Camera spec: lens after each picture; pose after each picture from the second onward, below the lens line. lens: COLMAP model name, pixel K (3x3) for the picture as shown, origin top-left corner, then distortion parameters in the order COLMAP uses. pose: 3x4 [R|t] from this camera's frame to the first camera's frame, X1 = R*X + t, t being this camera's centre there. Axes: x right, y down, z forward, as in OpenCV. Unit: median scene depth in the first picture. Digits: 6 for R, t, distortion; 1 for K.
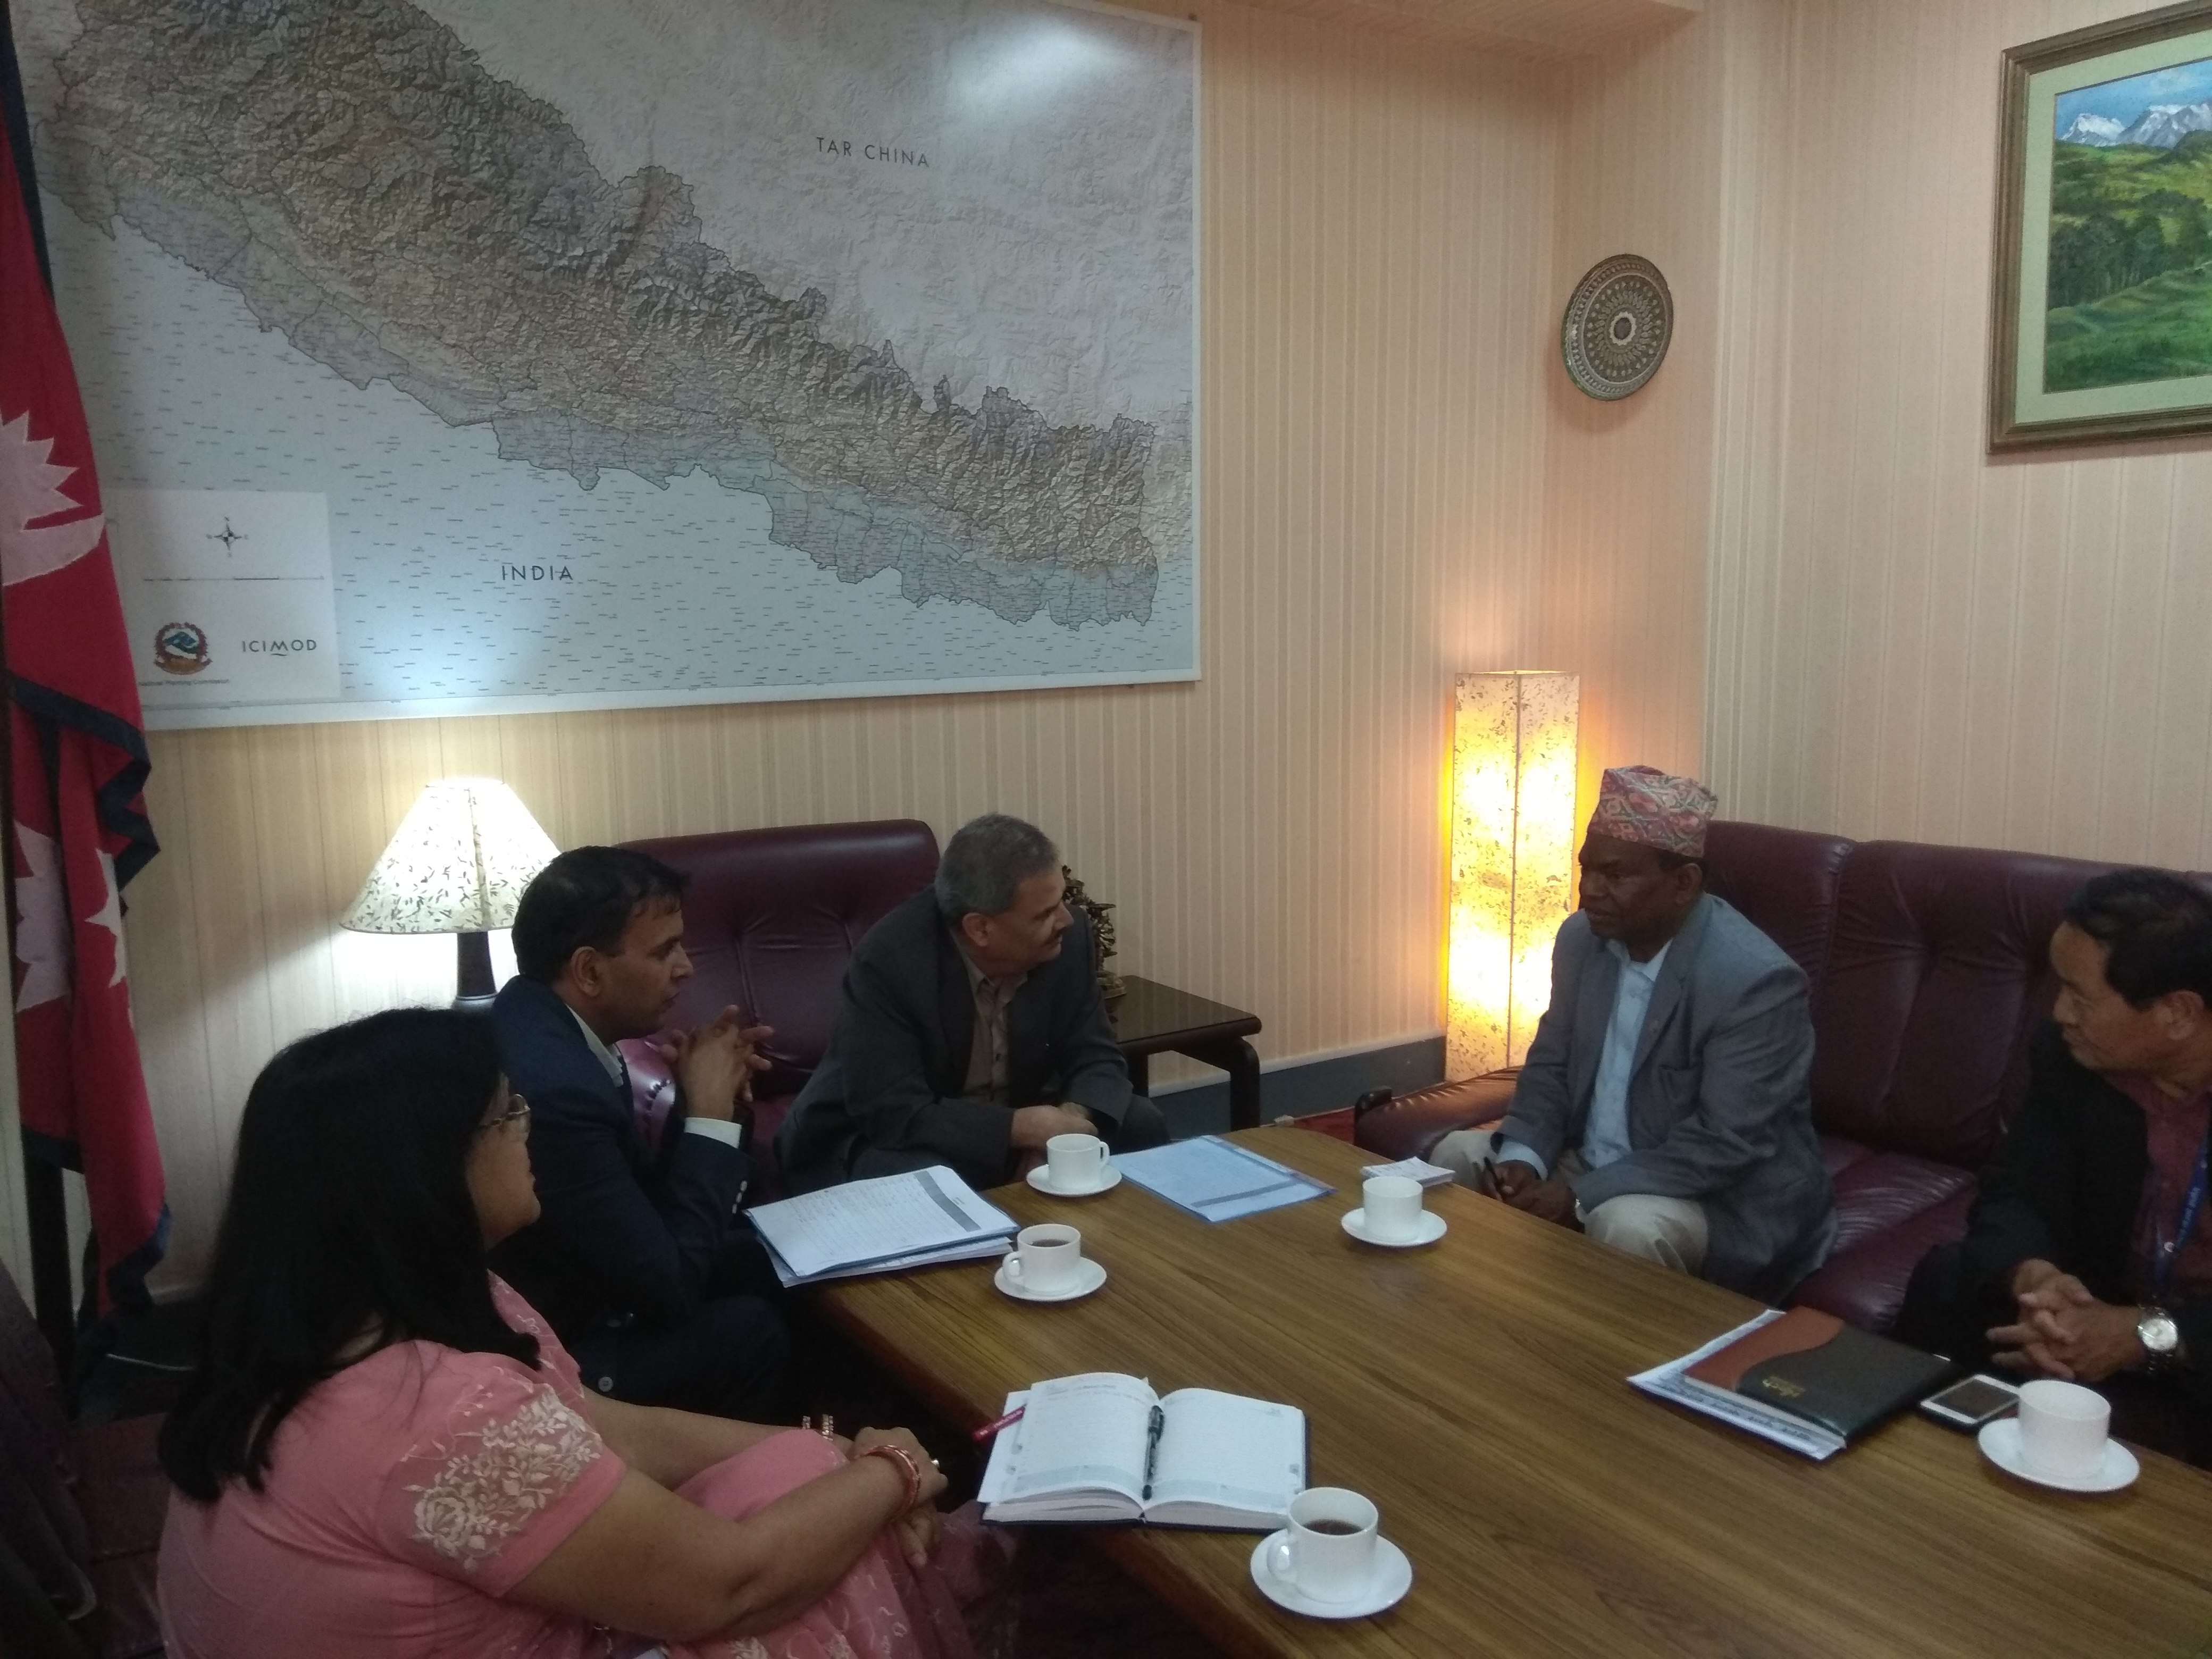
lens RADIAL K [[1656.6, 0, 1106.0], [0, 1656.6, 829.5], [0, 0, 1]] dist [0.120651, -0.205244]
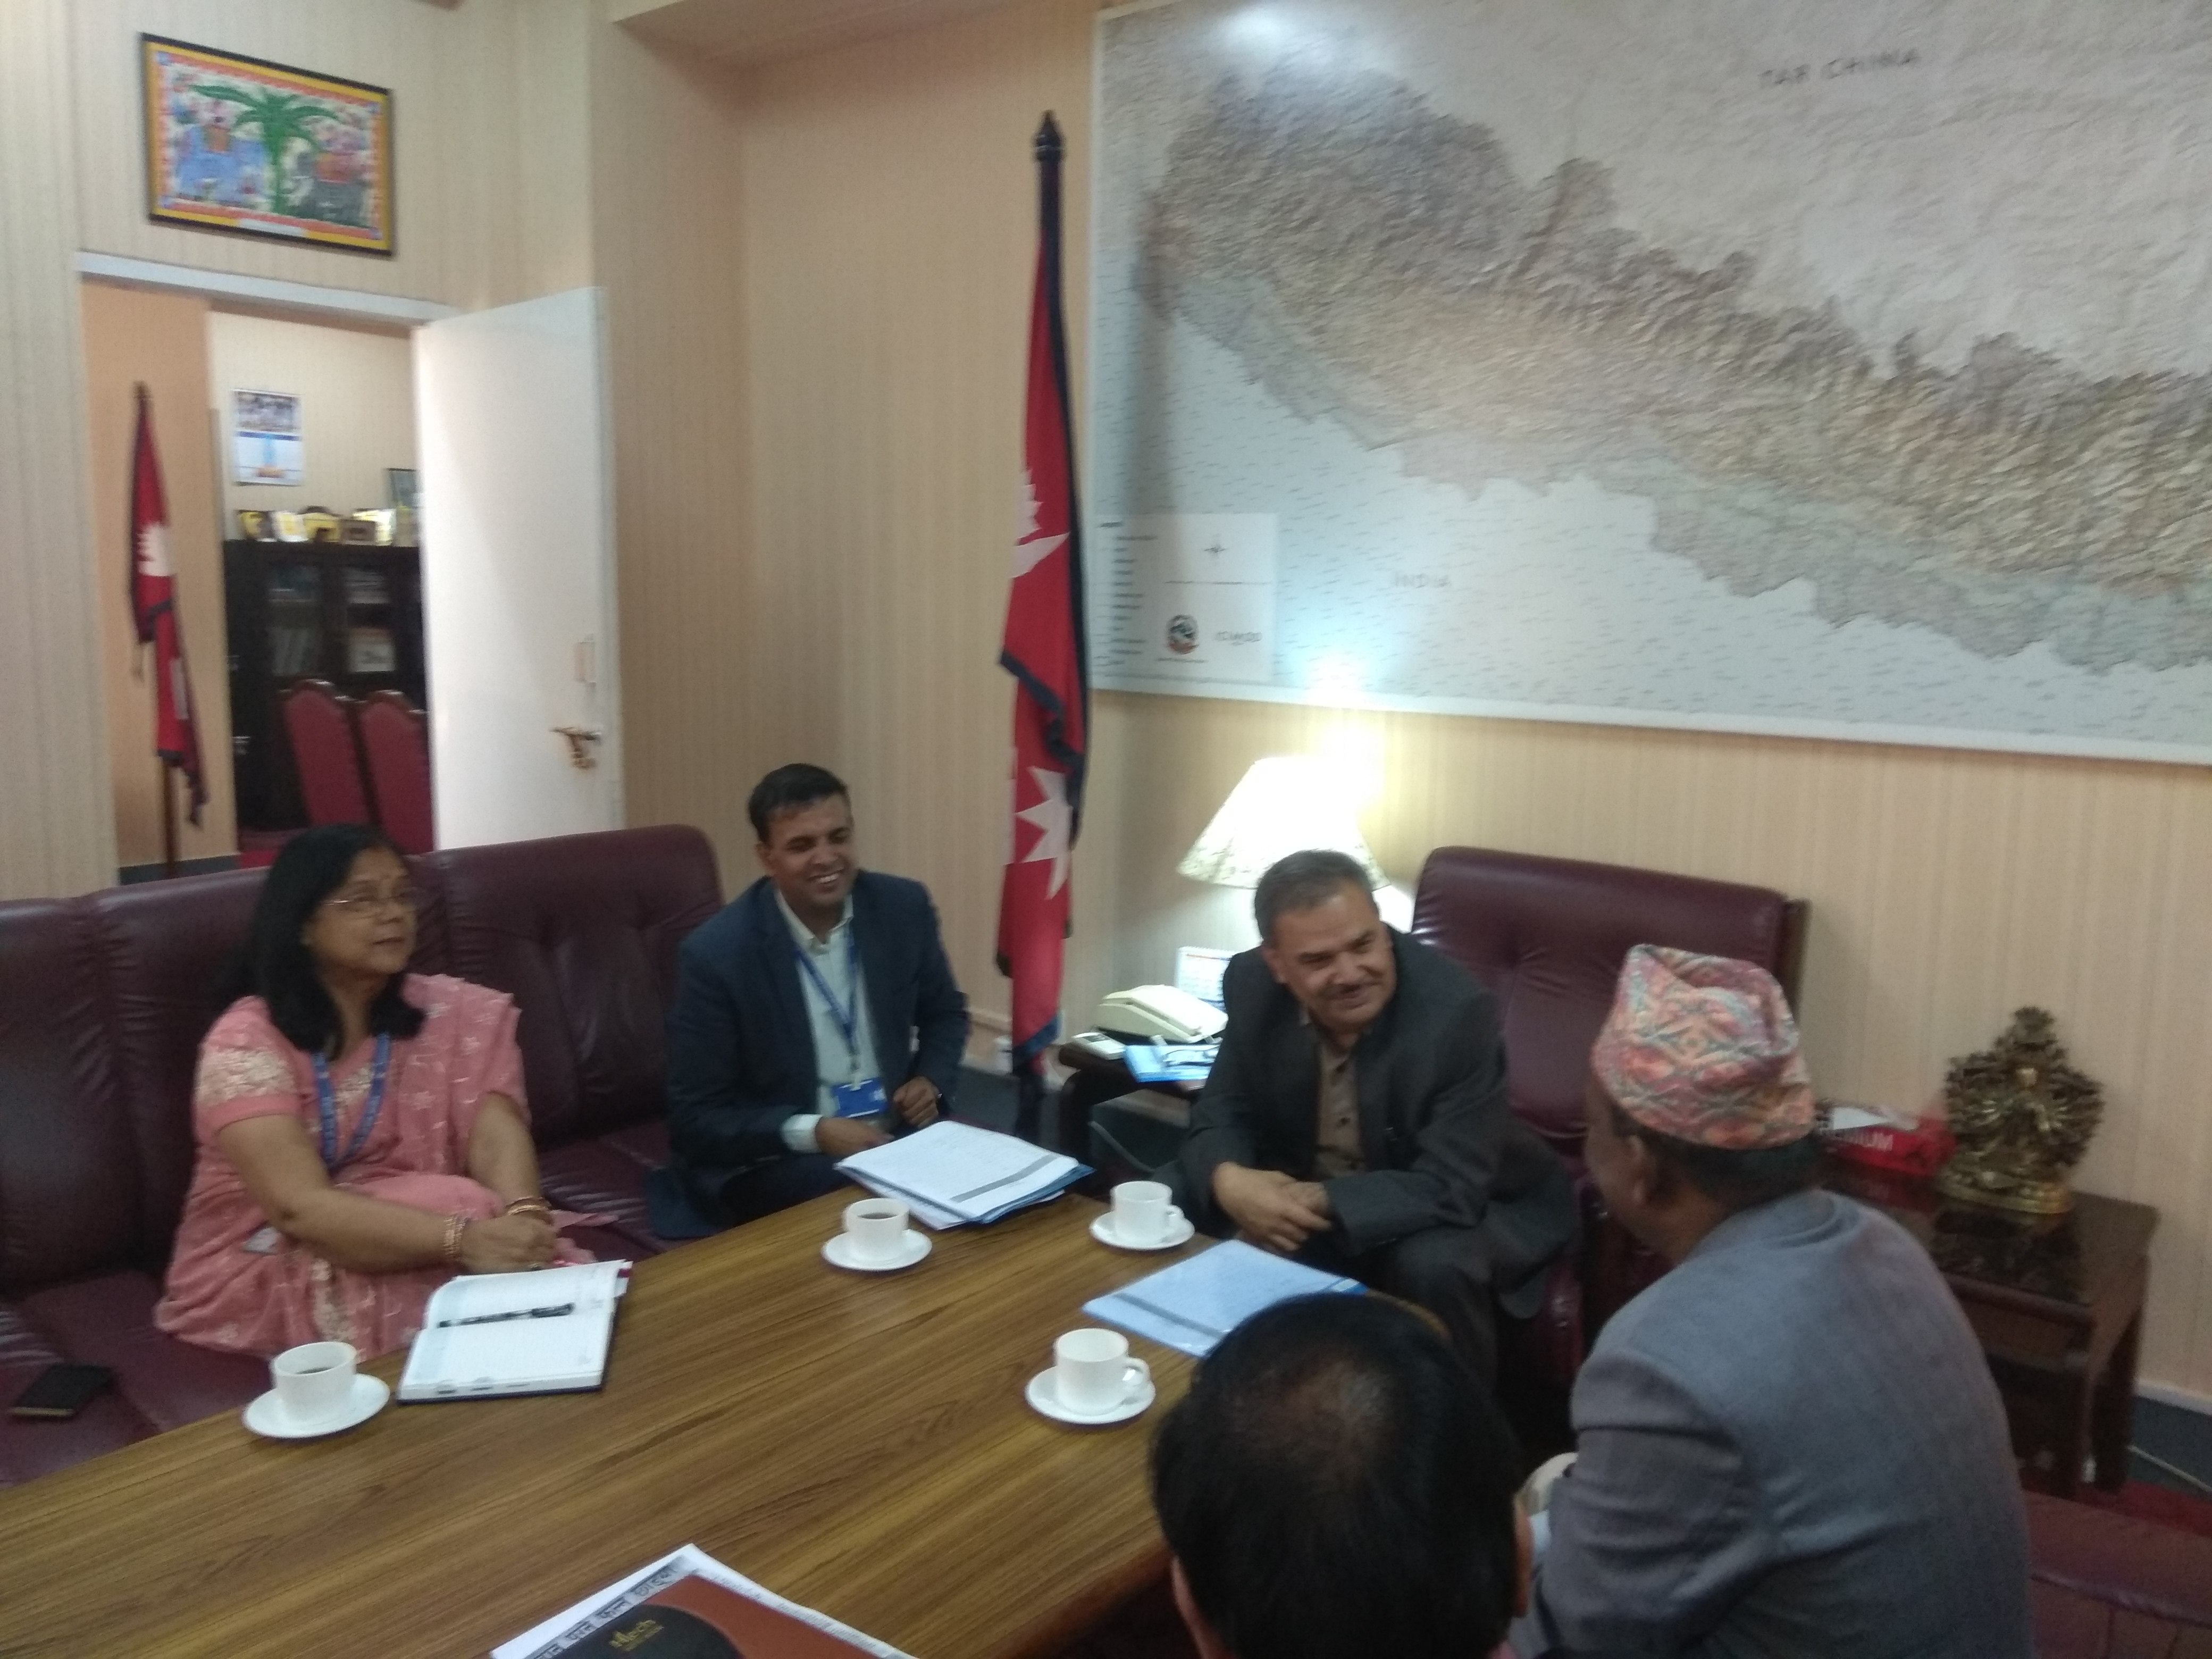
lens RADIAL K [[1660.3, 0, 1161.3], [0, 1660.3, 831.9], [0, 0, 1]] dist [0.086435, -0.163683]
pose [[0.317374, 0.158998, -0.934876, 0.563875], [-0.155101, 0.981272, 0.114235, -0.083366], [0.935531, 0.108745, 0.336091, 0.460410]]
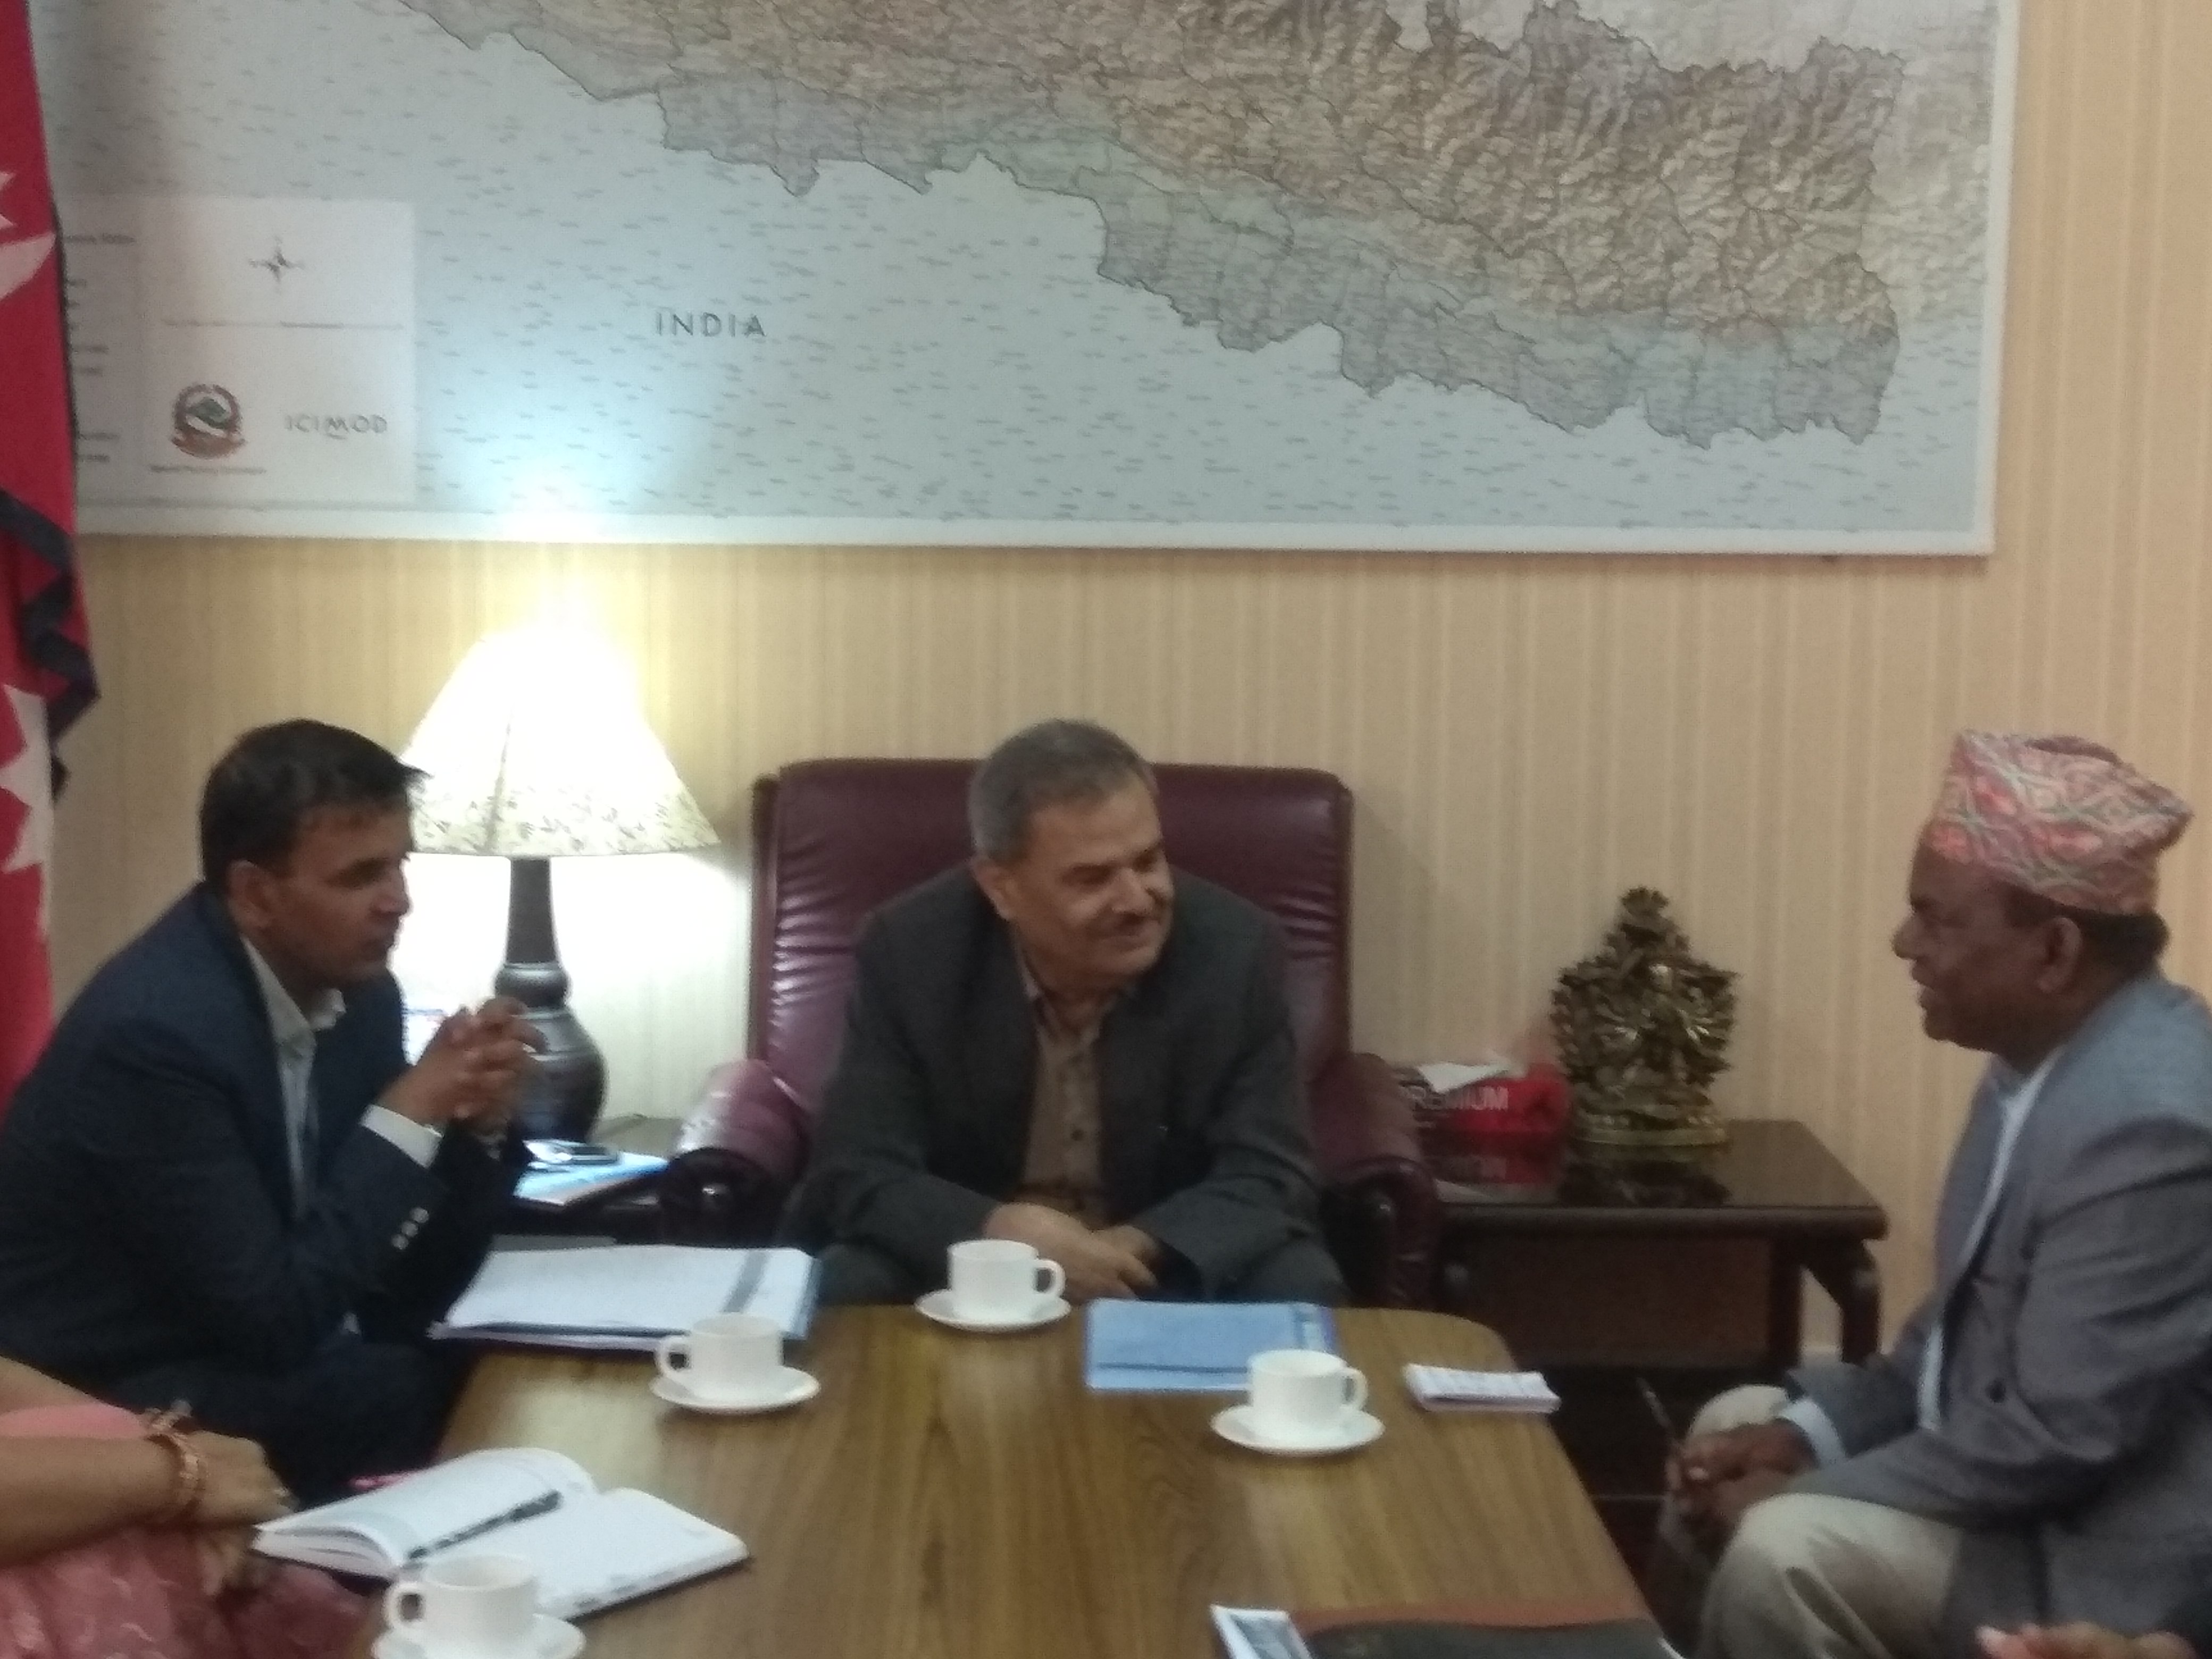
lens RADIAL K [[3925.4, 0, 1106.0], [0, 3925.4, 829.5], [0, 0, 1]] dist [0.113701, -0.199024]
pose [[0.858174, 0.090508, -0.505317, 0.511452], [-0.097550, 0.995151, 0.012575, 0.004234], [0.504005, 0.038502, 0.862842, -0.189300]]
